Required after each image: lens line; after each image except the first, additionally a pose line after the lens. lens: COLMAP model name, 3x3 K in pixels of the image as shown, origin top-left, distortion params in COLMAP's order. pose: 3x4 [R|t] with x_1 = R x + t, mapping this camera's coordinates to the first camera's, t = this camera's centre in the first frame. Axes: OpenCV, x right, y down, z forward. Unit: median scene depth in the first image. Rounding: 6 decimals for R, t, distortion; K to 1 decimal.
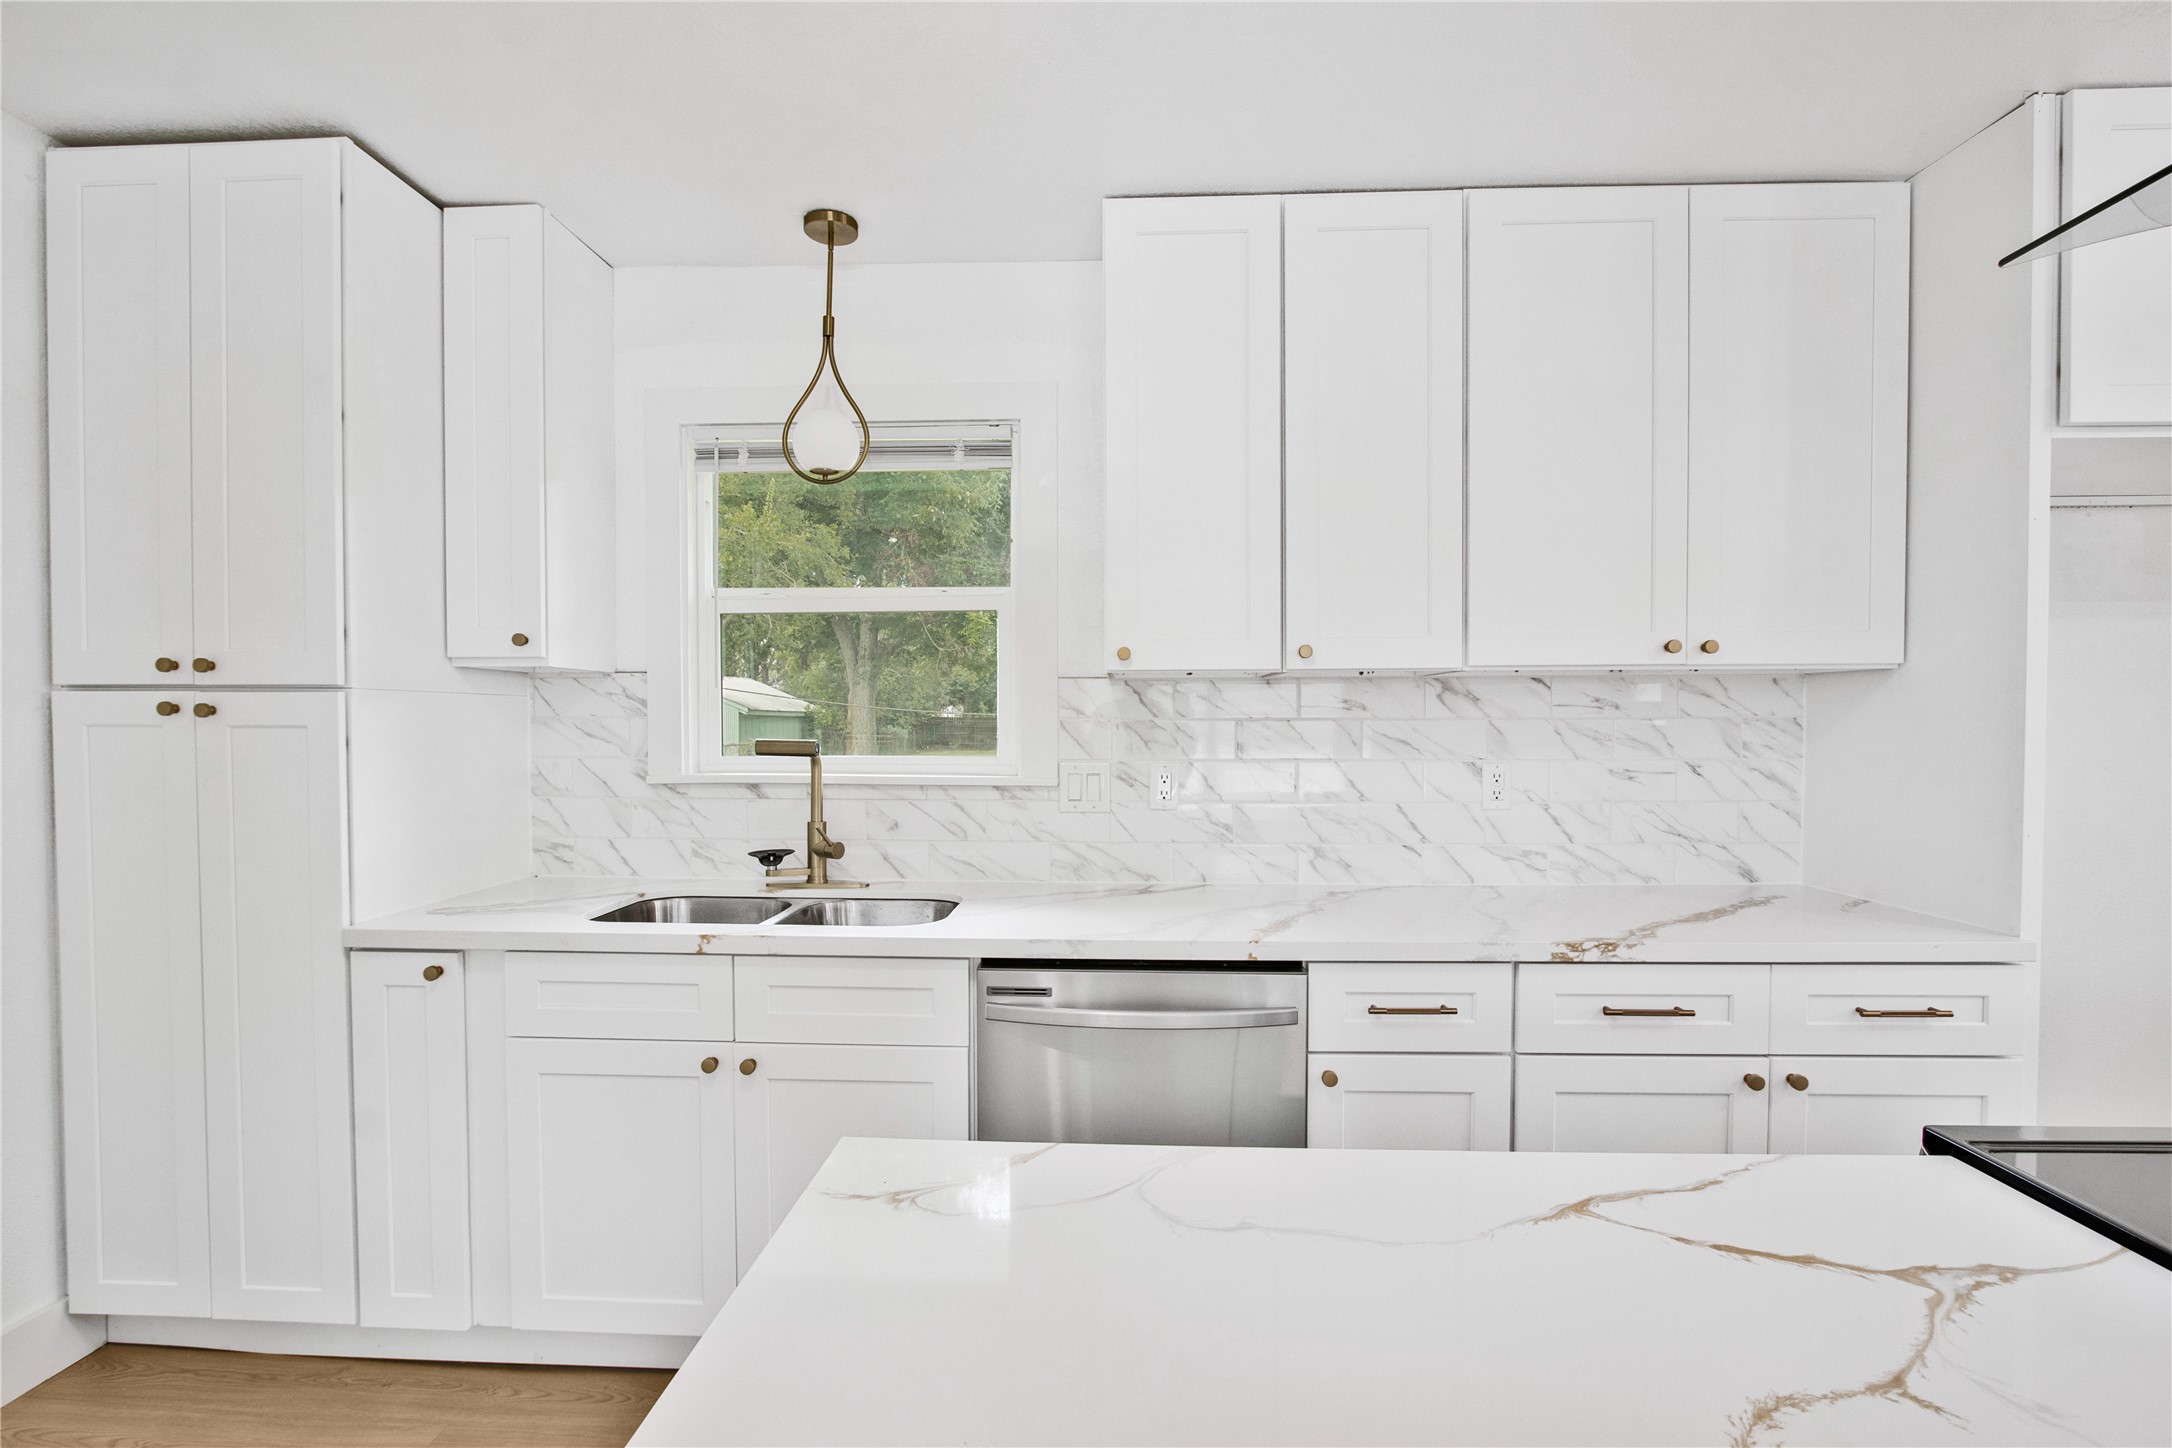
lens RADIAL K [[1008.5, 0, 1086.5], [0, 1008.5, 746.1], [0, 0, 1]] dist [-0.023929, 0.004704]
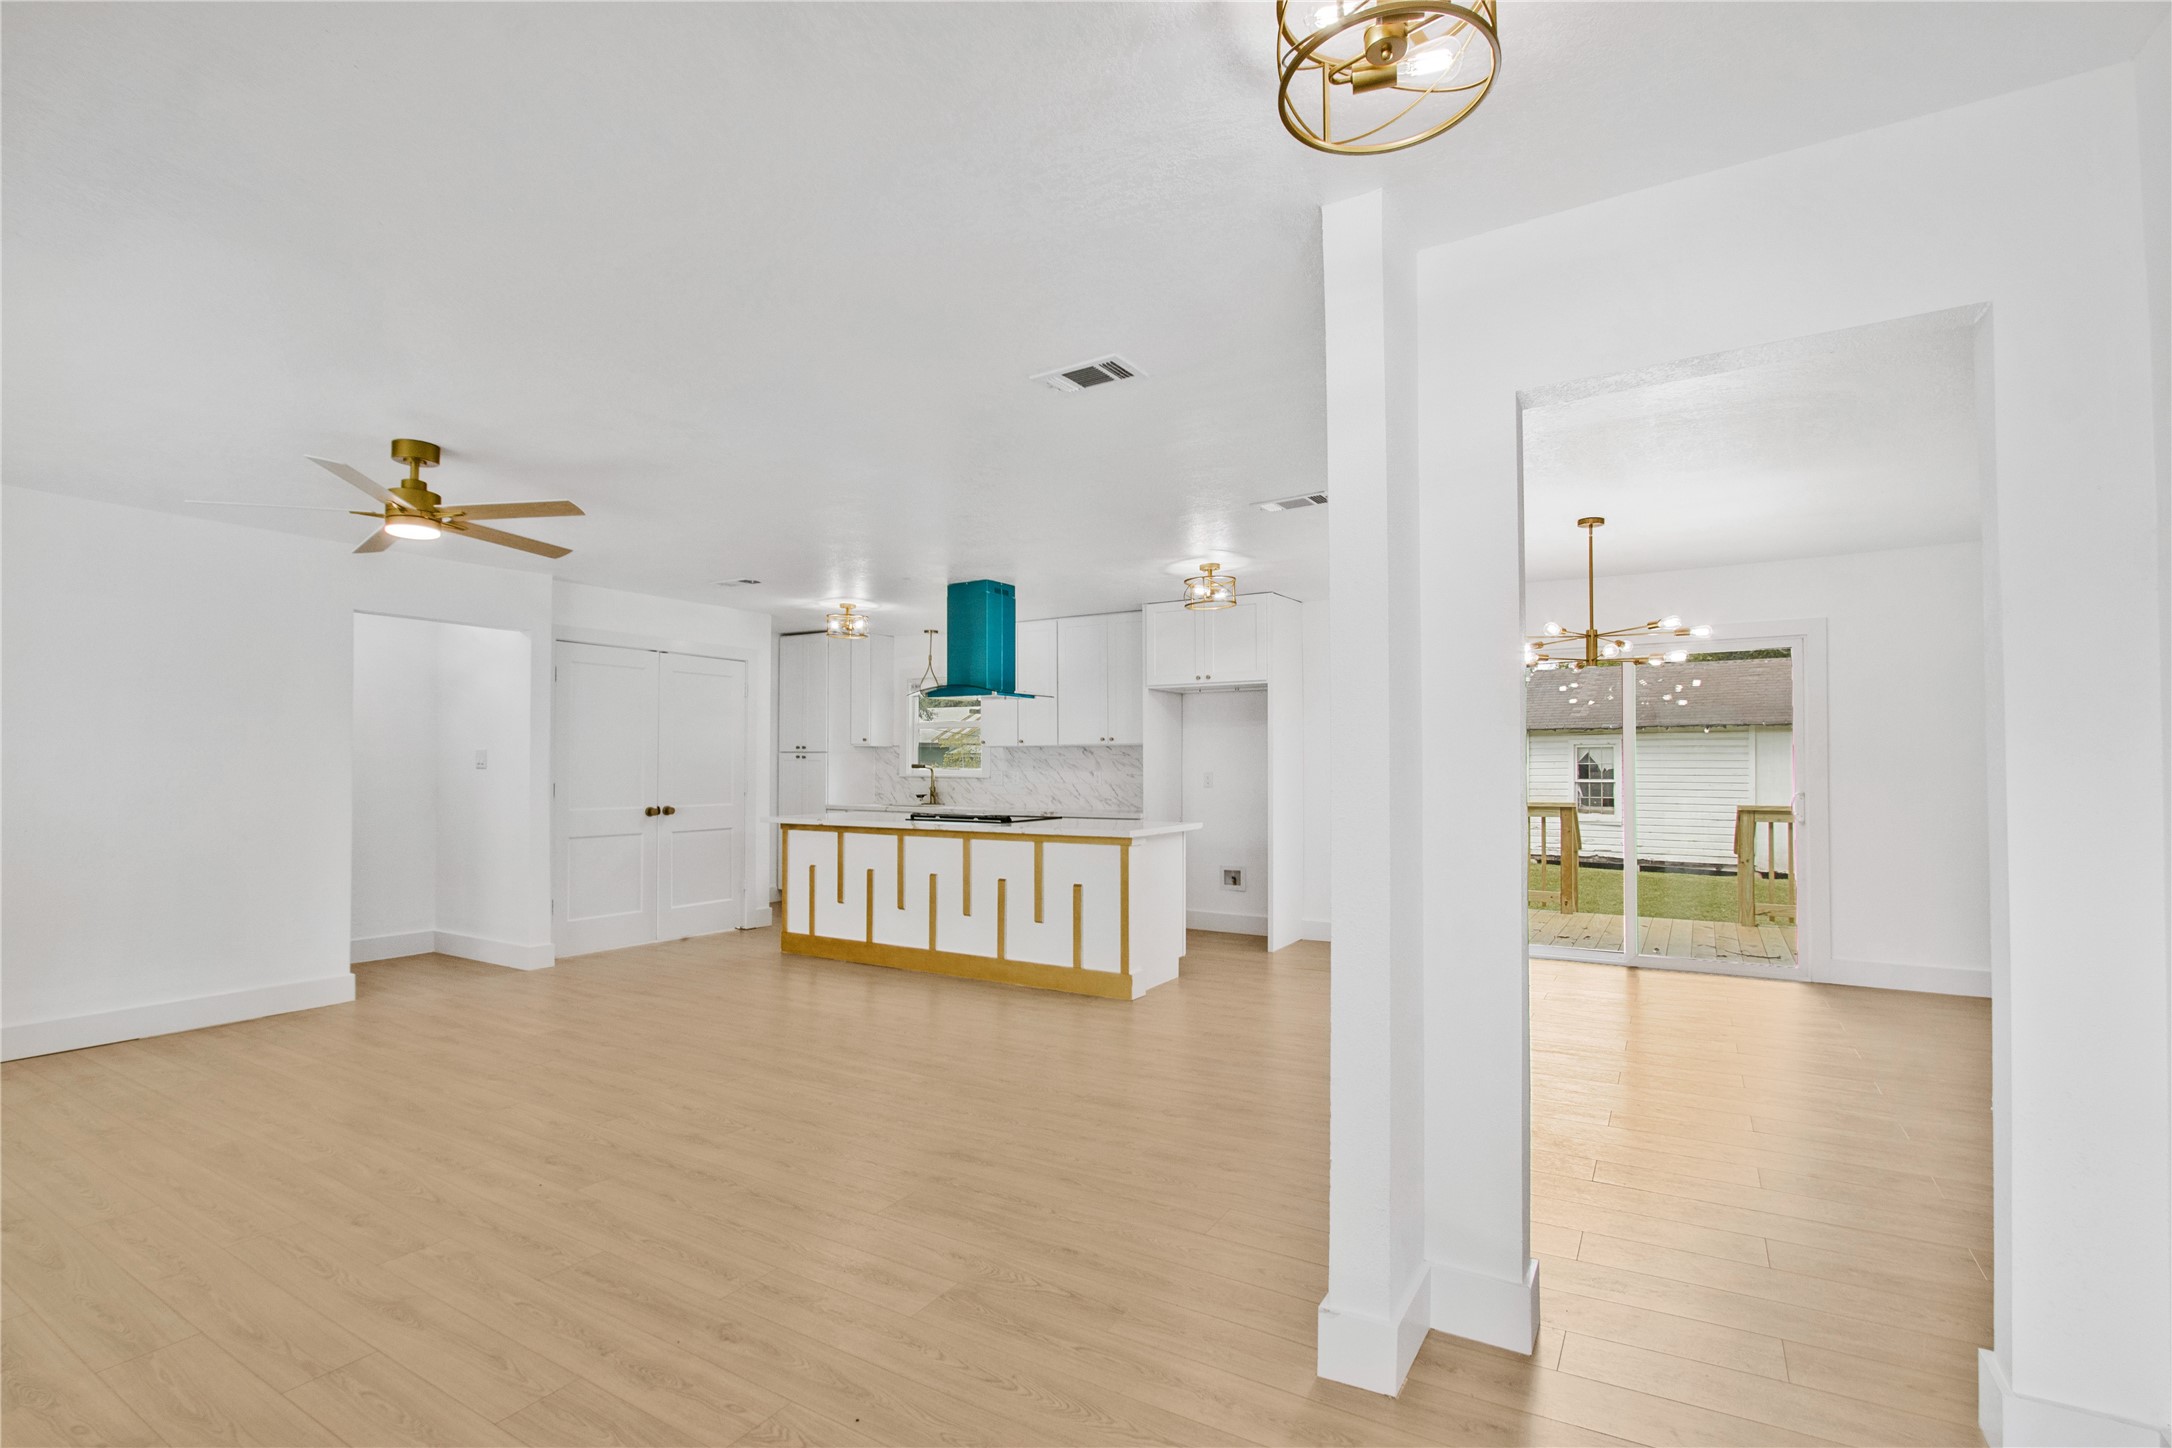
lens RADIAL K [[1008.5, 0, 1076.3], [0, 1008.5, 755.8], [0, 0, 1]] dist [-0.023929, 0.004704]
pose [[0.876825, -0.002696, -0.480802, 1.958017], [-0.011817, 0.999561, -0.027155, 0.055490], [0.480665, 0.029492, 0.876408, -1.975988]]
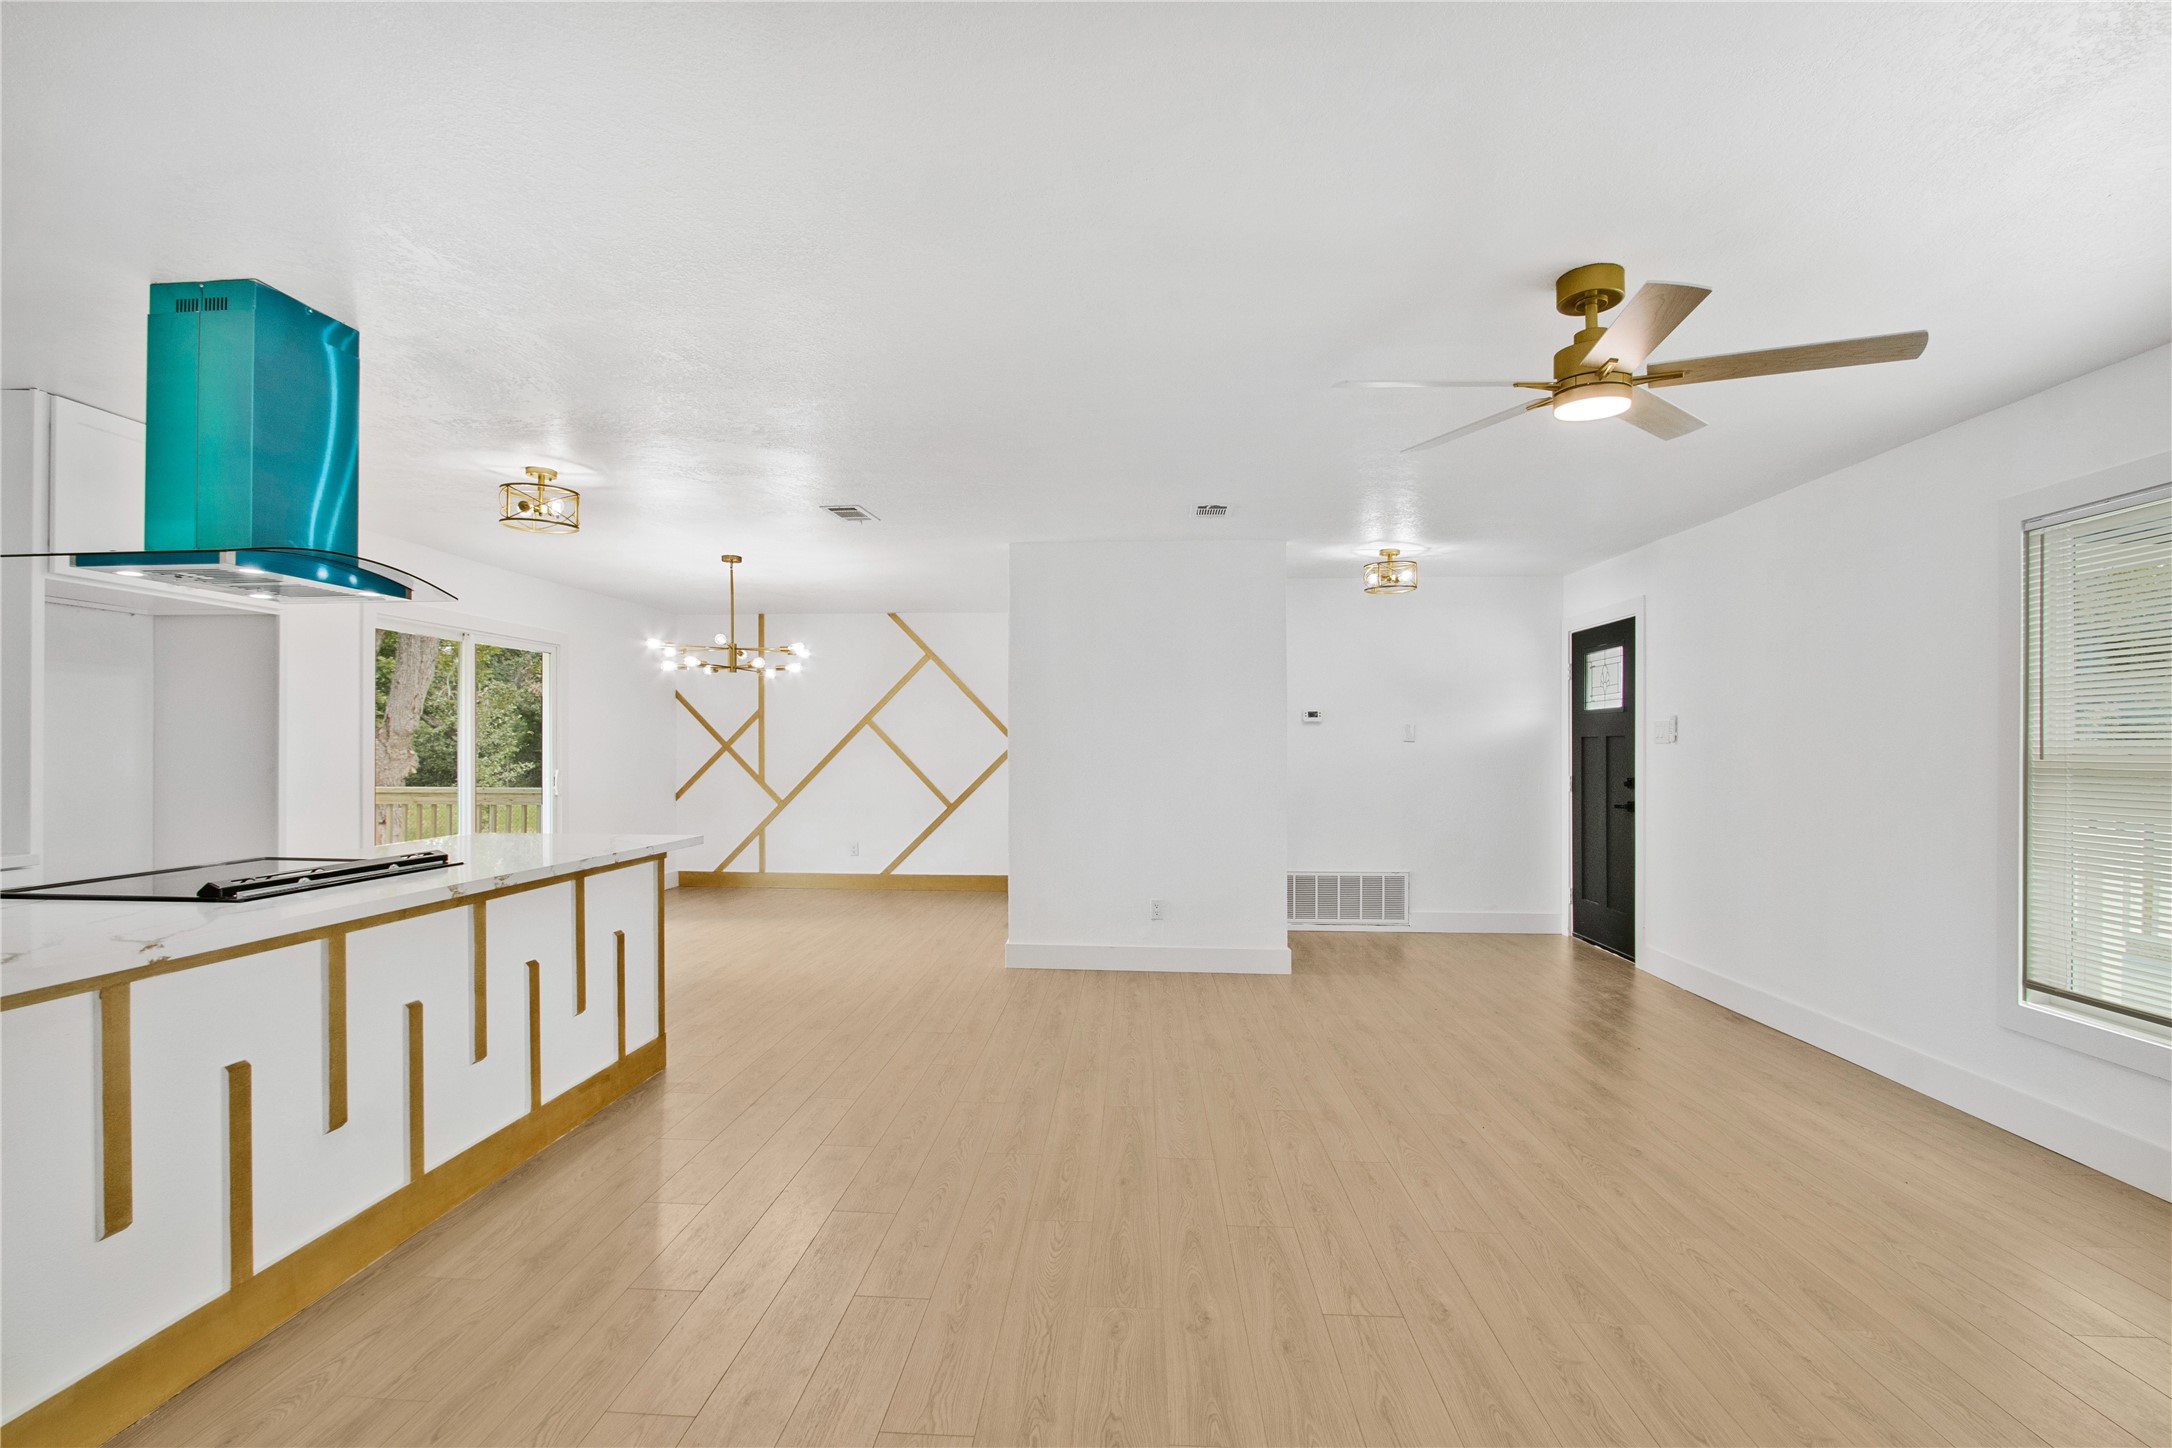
lens RADIAL K [[1008.5, 0, 1074.5], [0, 1008.5, 749.5], [0, 0, 1]] dist [-0.023929, 0.004704]
pose [[0.015885, 0.002770, 0.999870, -0.592533], [0.017152, 0.999848, -0.003042, 0.031955], [-0.999727, 0.017198, 0.015836, -0.672708]]
